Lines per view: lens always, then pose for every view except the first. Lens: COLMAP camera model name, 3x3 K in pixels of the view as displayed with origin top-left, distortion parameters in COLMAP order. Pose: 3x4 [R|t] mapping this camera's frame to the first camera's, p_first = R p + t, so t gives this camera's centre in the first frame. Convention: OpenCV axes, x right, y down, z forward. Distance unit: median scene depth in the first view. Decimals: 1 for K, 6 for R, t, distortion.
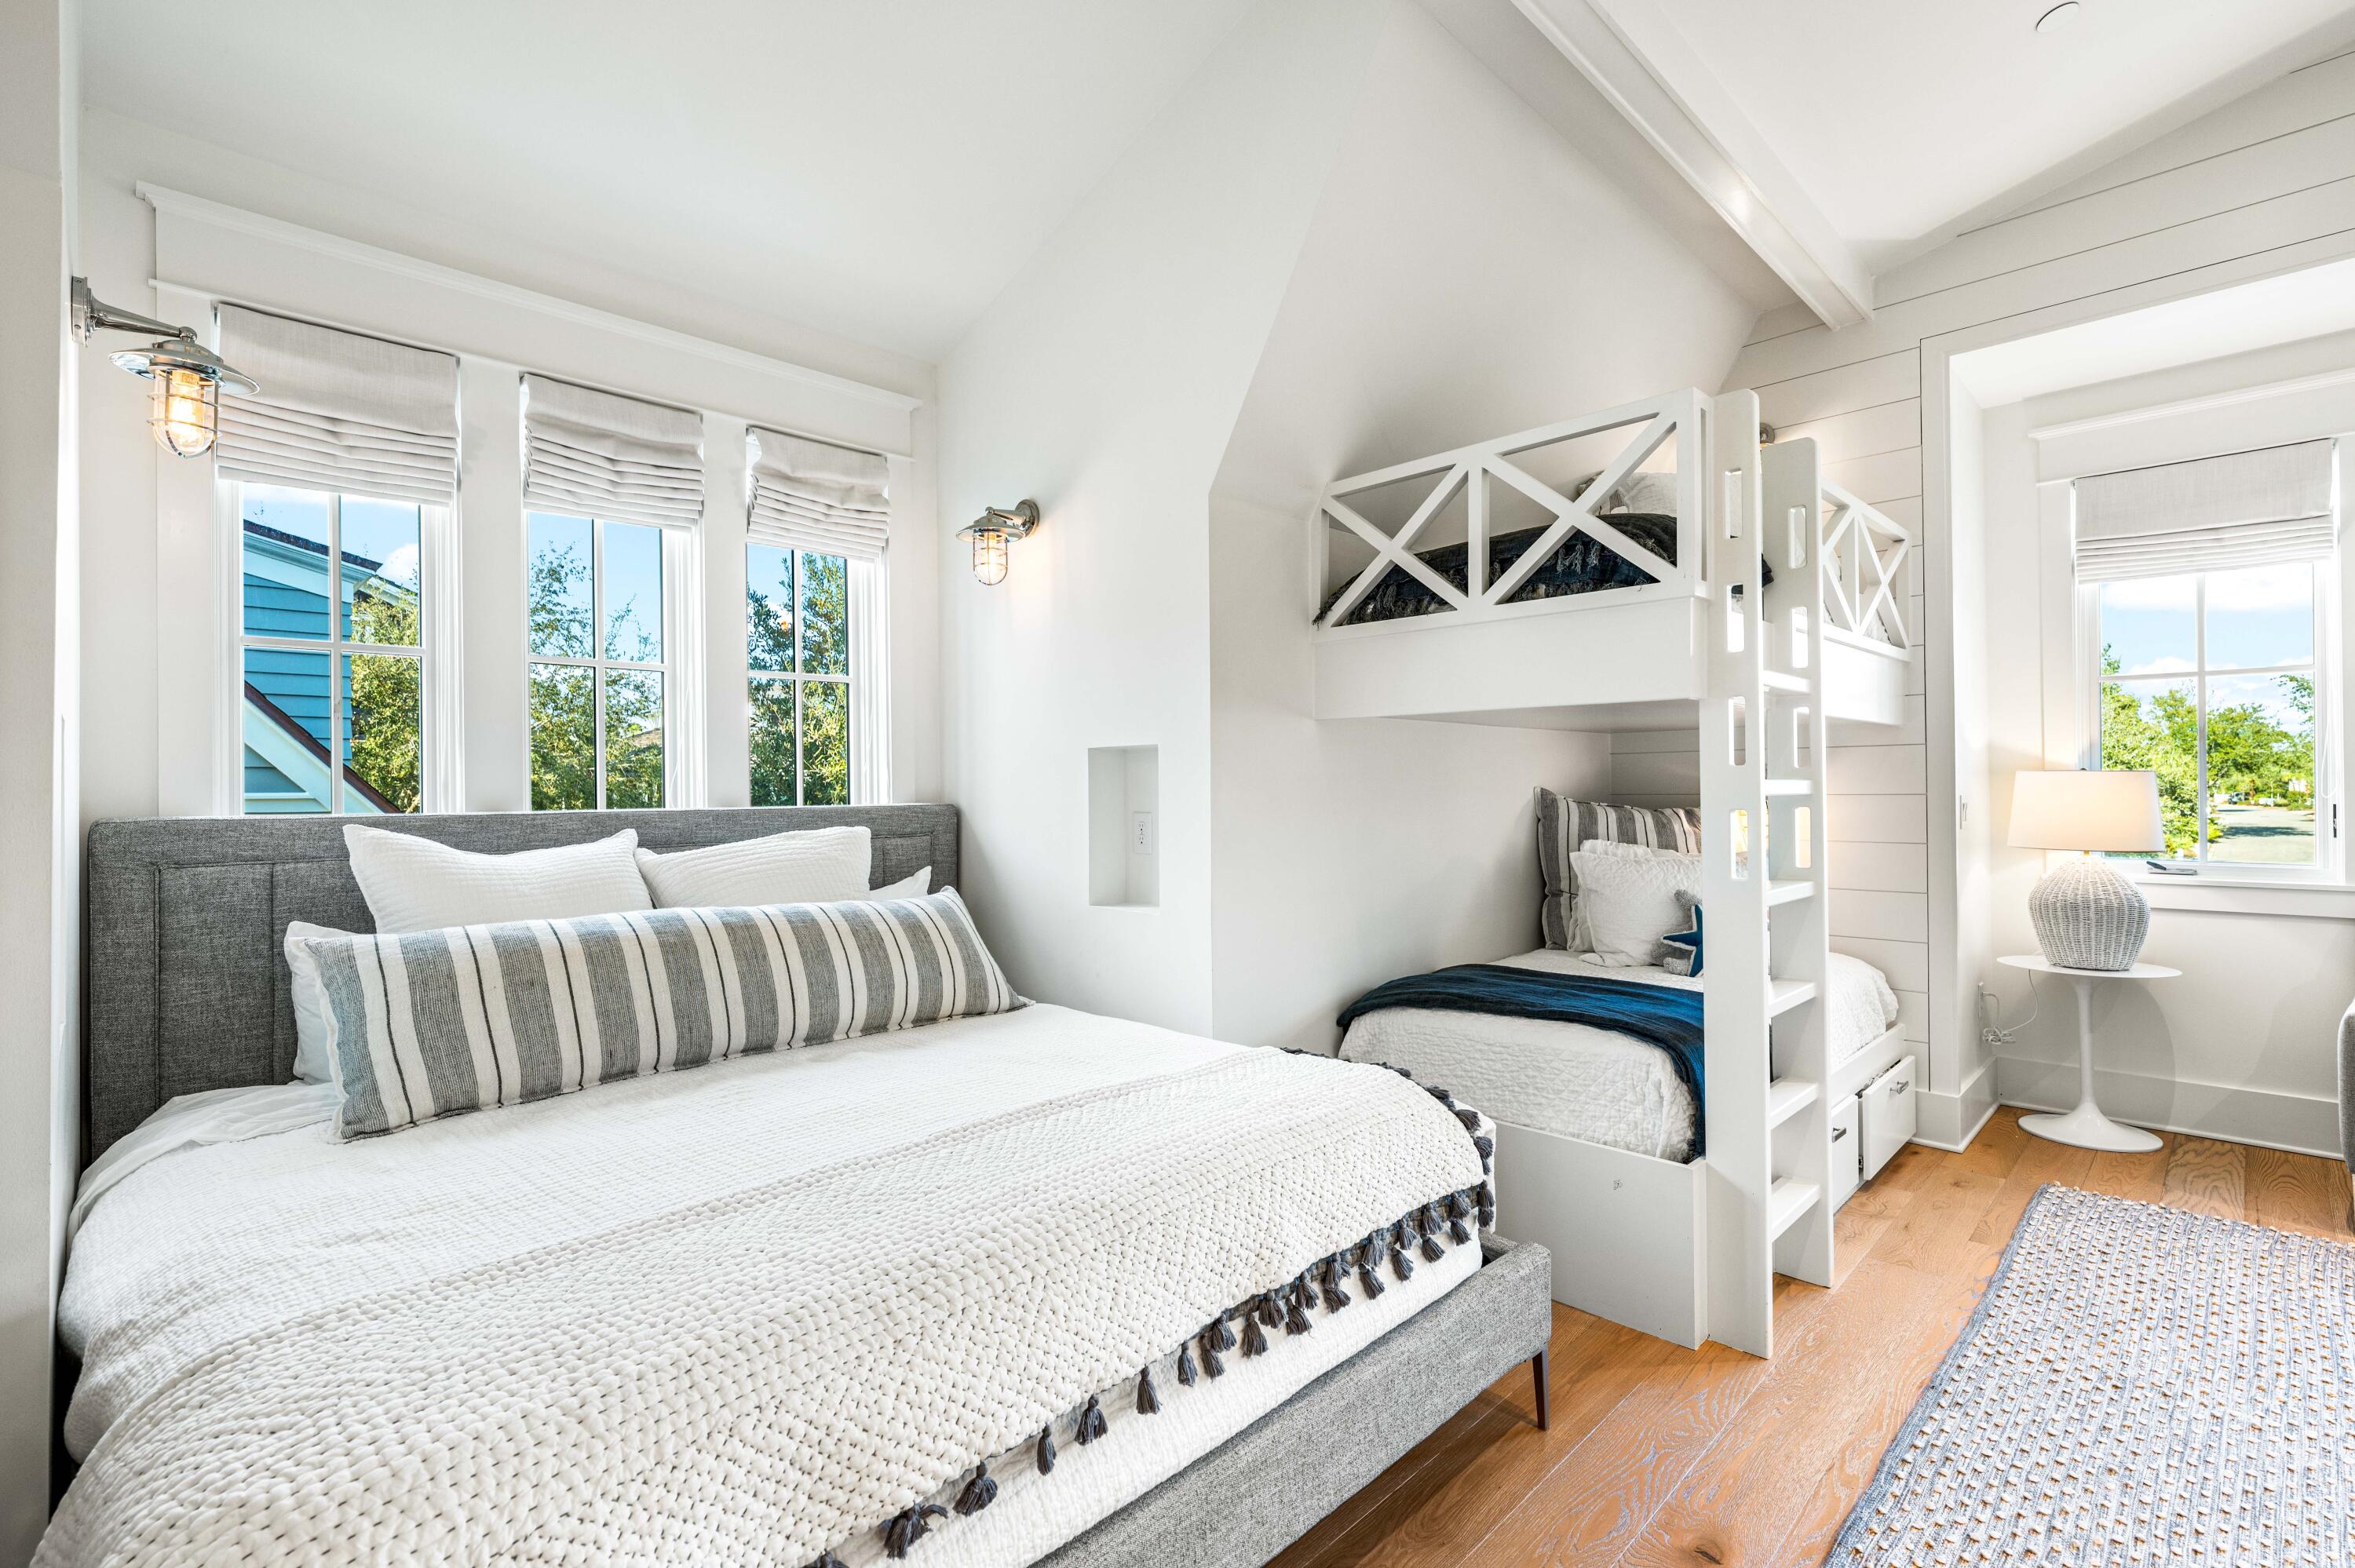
lens RADIAL K [[1075.6, 0, 1174.2], [0, 1075.6, 781.2], [0, 0, 1]] dist [0.002329, -0.000258]
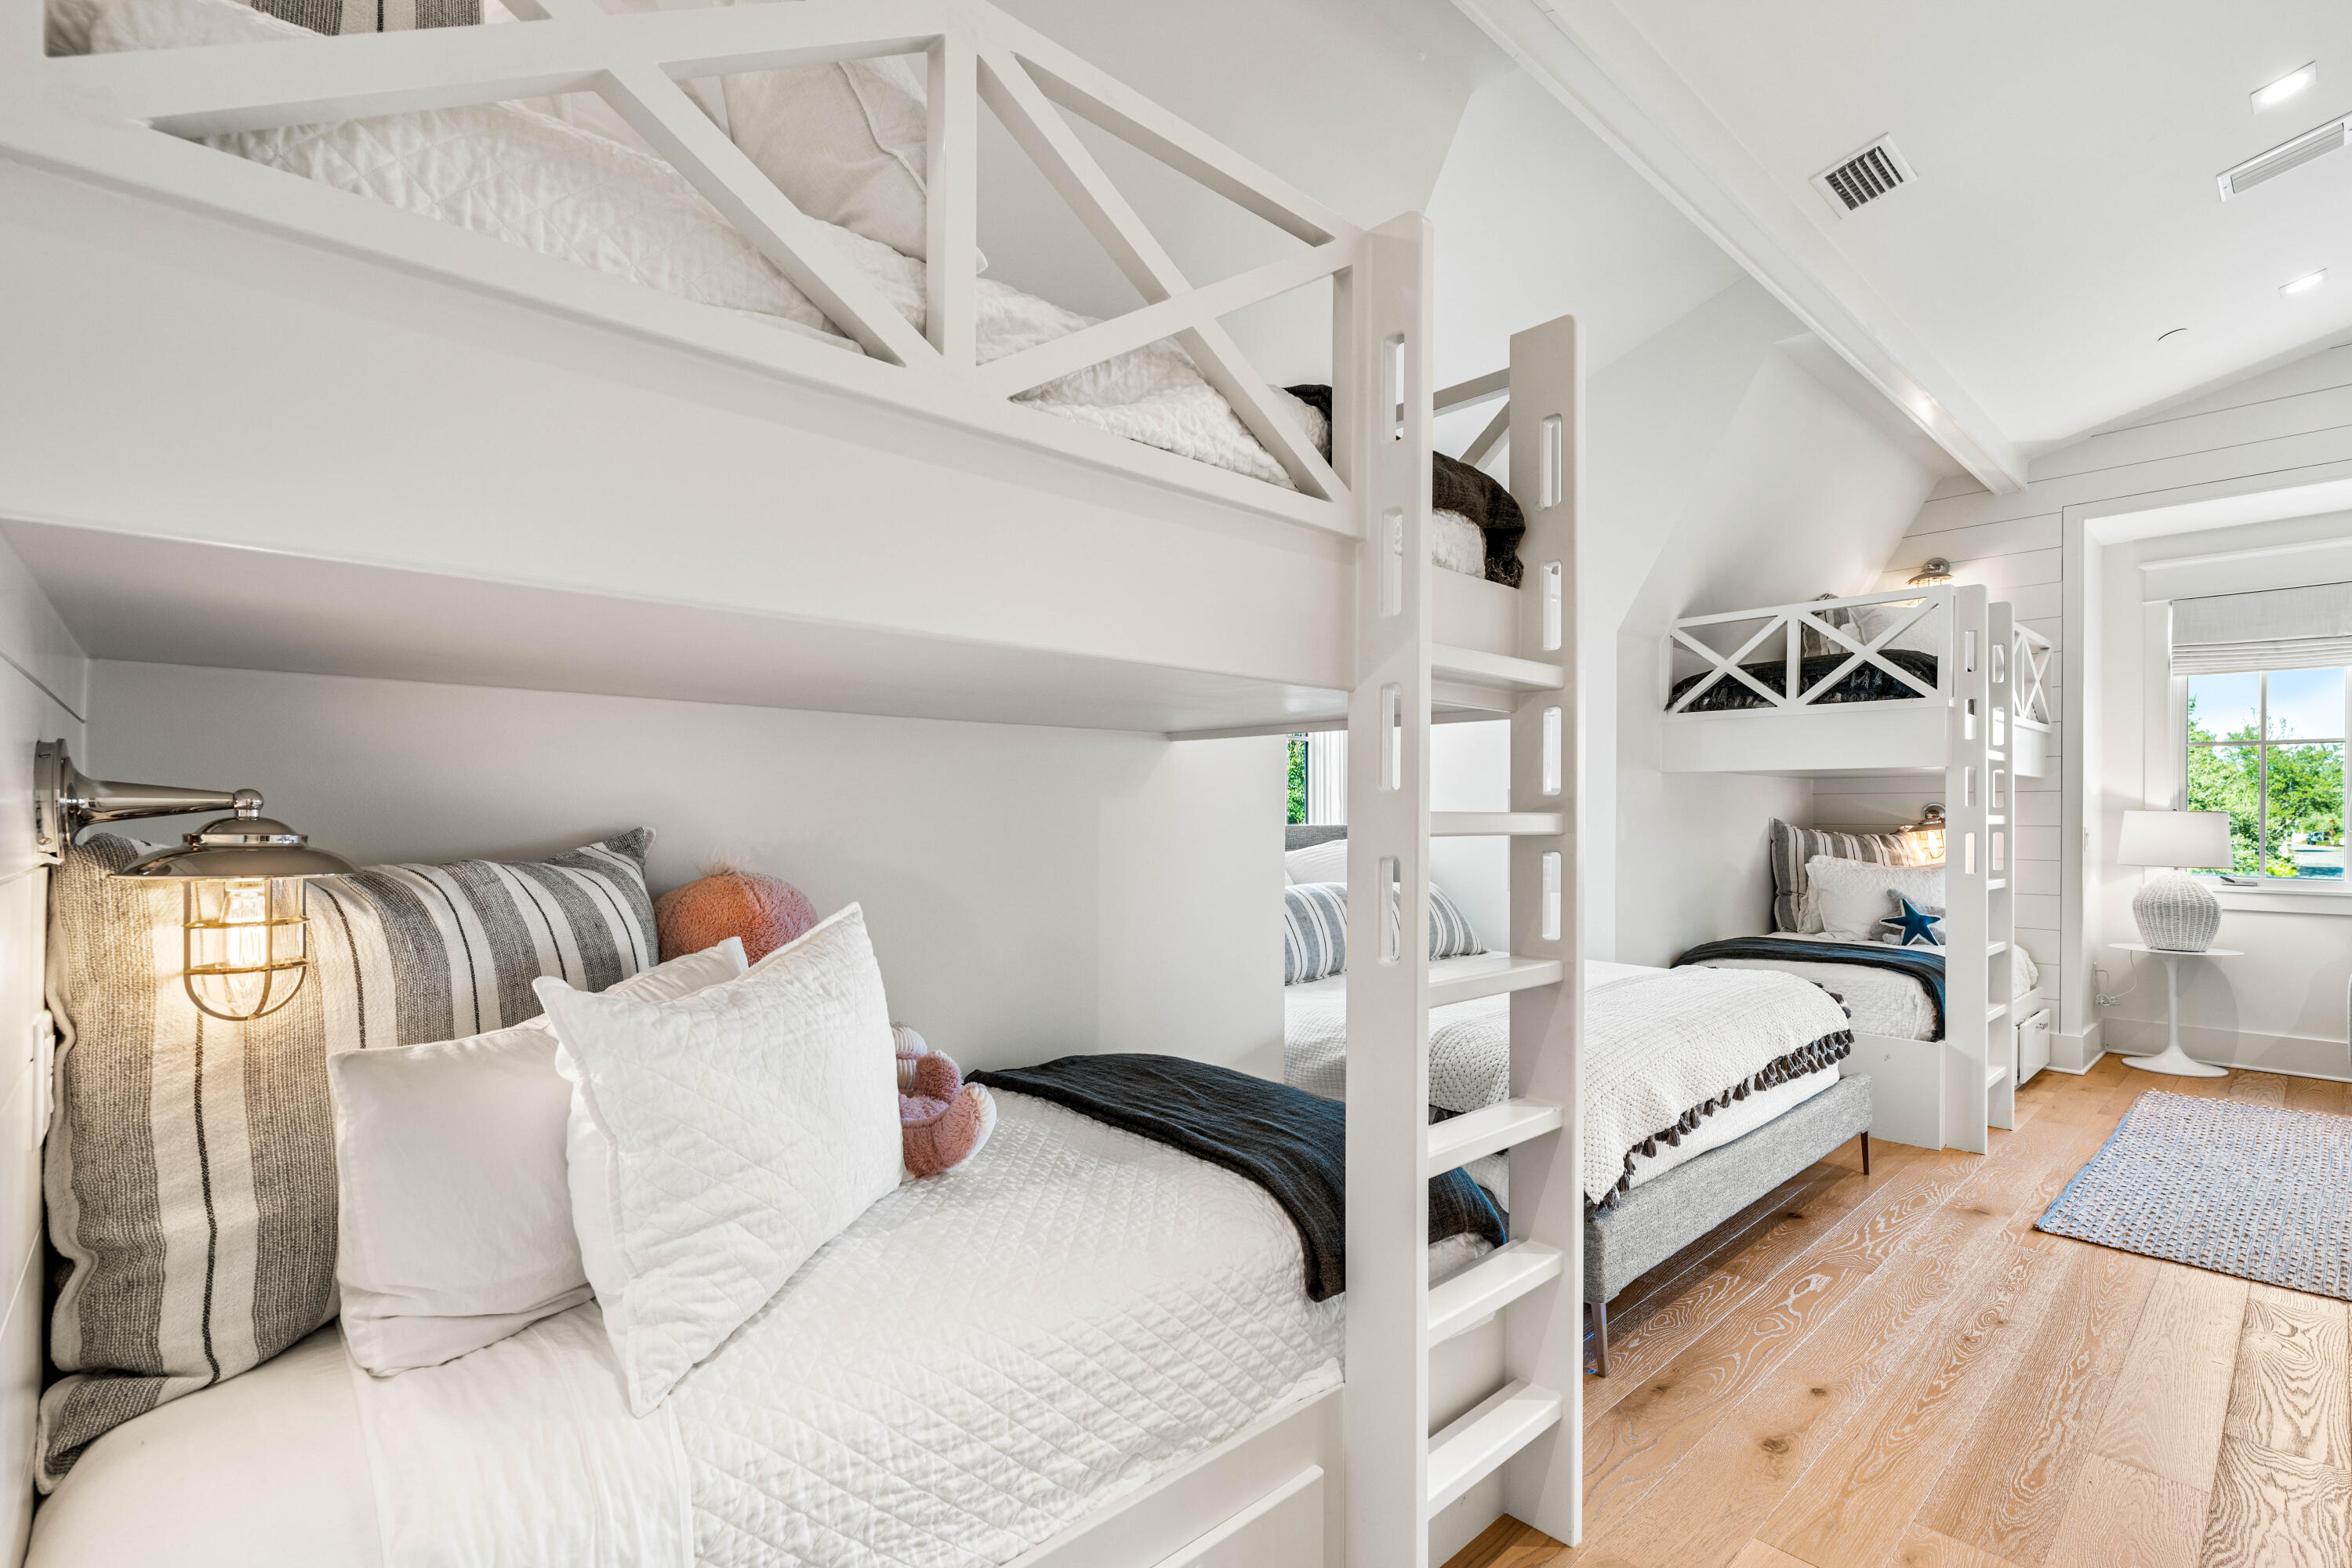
lens RADIAL K [[1074.4, 0, 1173.5], [0, 1074.4, 815.7], [0, 0, 1]] dist [0.002329, -0.000258]
pose [[0.999245, 0.011731, -0.037025, -0.452102], [-0.011454, 0.999905, 0.007685, 0.000863], [0.037112, -0.007255, 0.999285, -0.499032]]
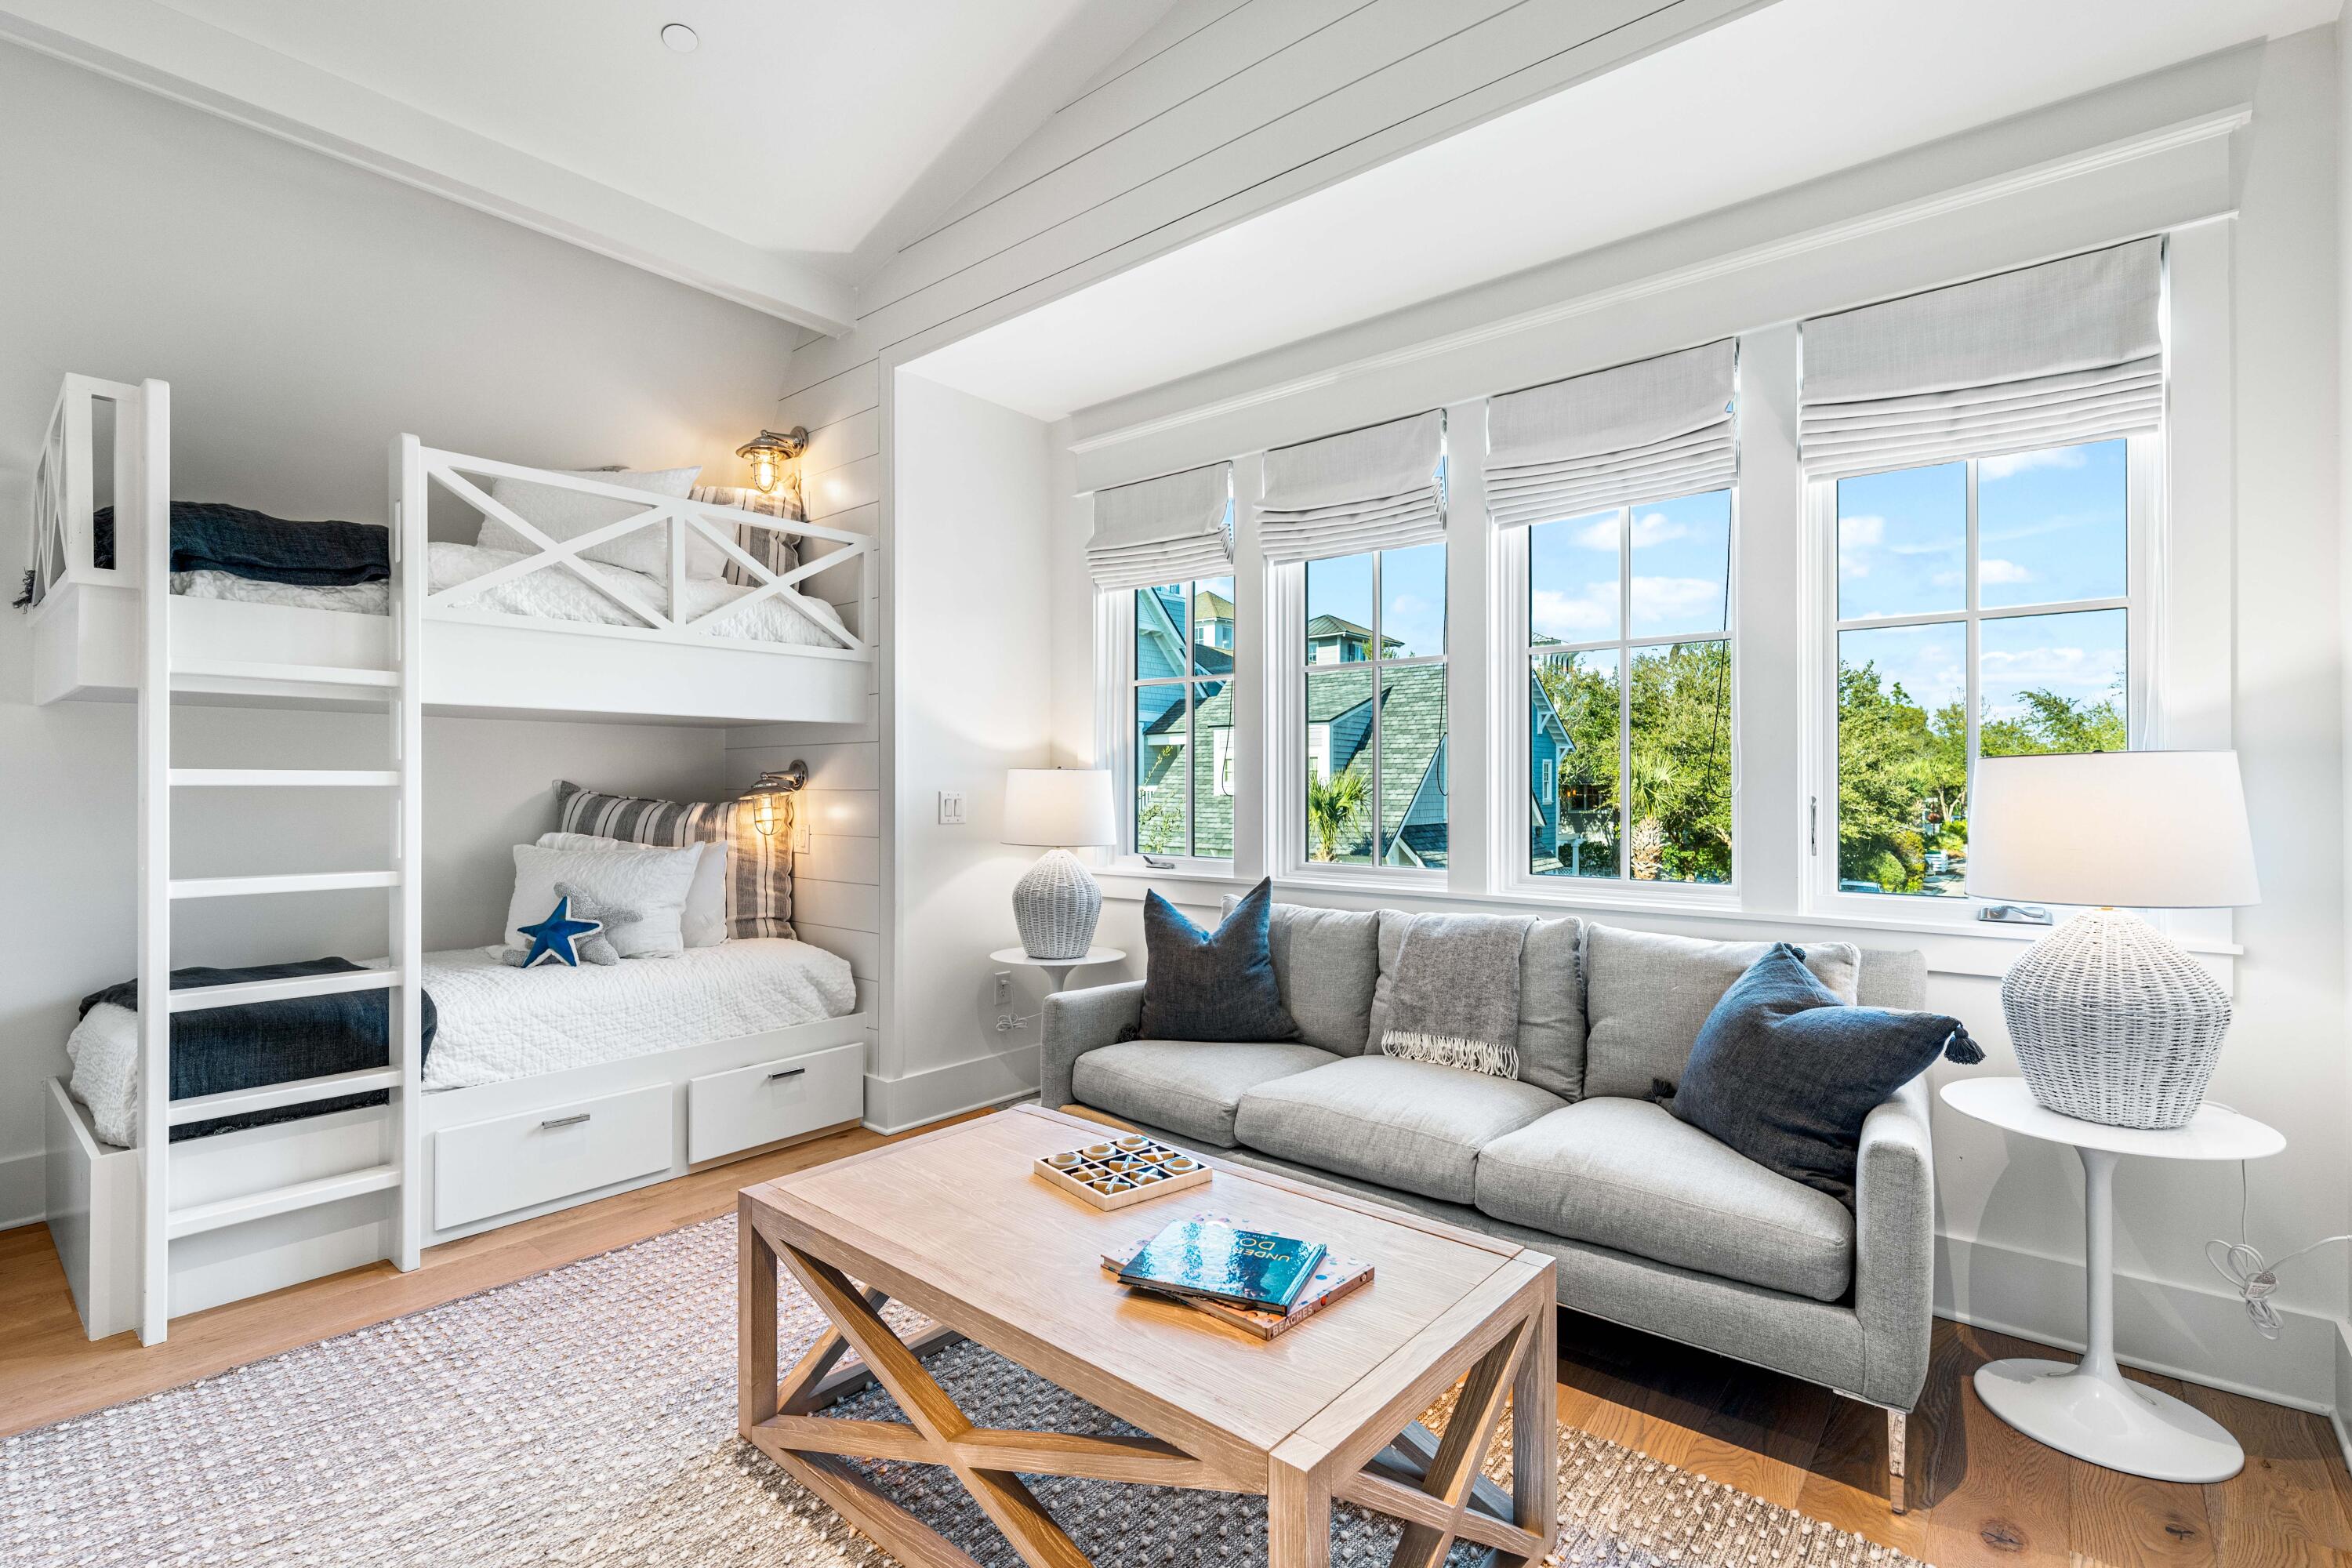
lens RADIAL K [[1074.4, 0, 1189.4], [0, 1074.4, 783.9], [0, 0, 1]] dist [0.002329, -0.000258]
pose [[0.995317, 0.008493, 0.096296, 0.955374], [-0.008808, 0.999957, 0.002838, 0.000710], [-0.096268, -0.003673, 0.995349, -0.060876]]
